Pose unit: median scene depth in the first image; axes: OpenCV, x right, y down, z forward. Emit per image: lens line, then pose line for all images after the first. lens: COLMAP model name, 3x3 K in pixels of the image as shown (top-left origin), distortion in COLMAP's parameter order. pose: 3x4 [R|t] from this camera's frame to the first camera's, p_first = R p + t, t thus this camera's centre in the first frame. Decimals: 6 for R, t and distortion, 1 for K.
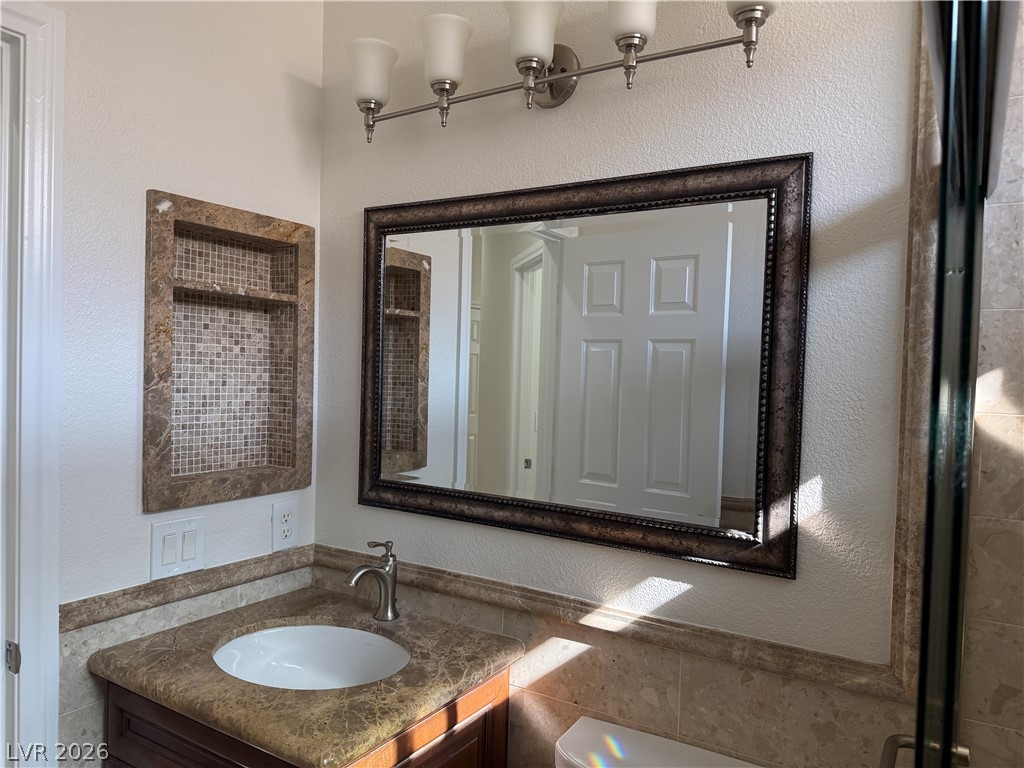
lens RADIAL K [[707.5, 0, 510.5], [0, 707.5, 383.7], [0, 0, 1]] dist [0.034494, -0.053799]
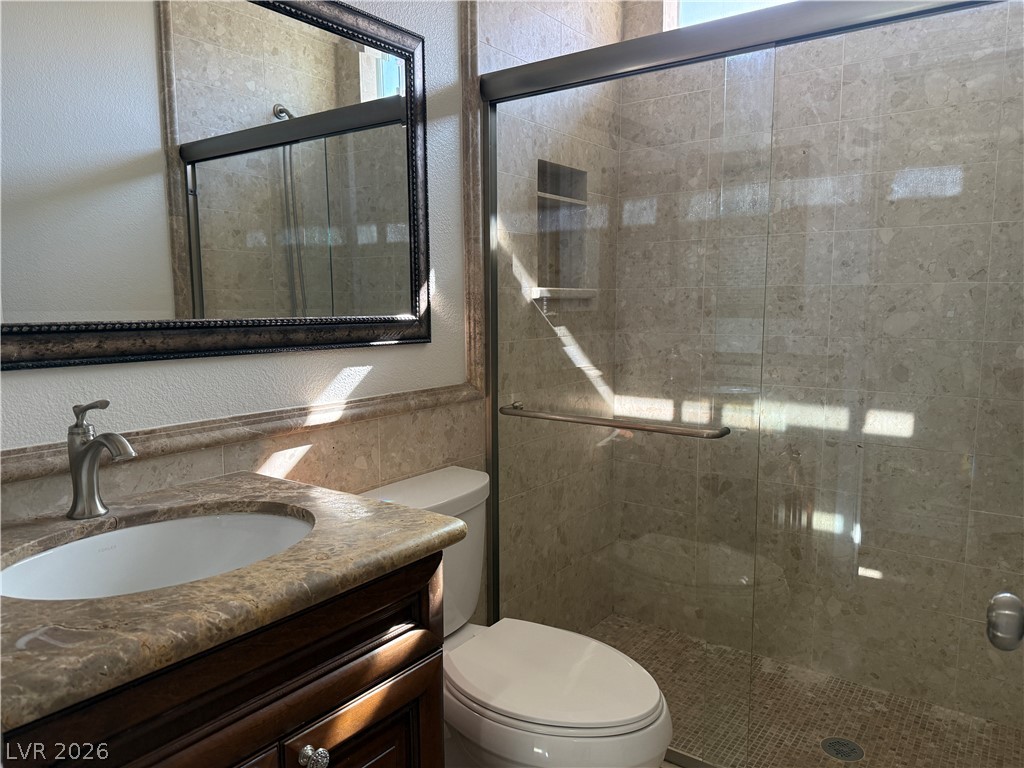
lens RADIAL K [[707.5, 0, 510.5], [0, 707.5, 383.2], [0, 0, 1]] dist [0.034494, -0.053799]
pose [[0.099071, -0.151362, 0.983501, -0.971701], [0.021703, 0.988457, 0.149939, 0.133460], [-0.994844, 0.006490, 0.101212, 0.643200]]
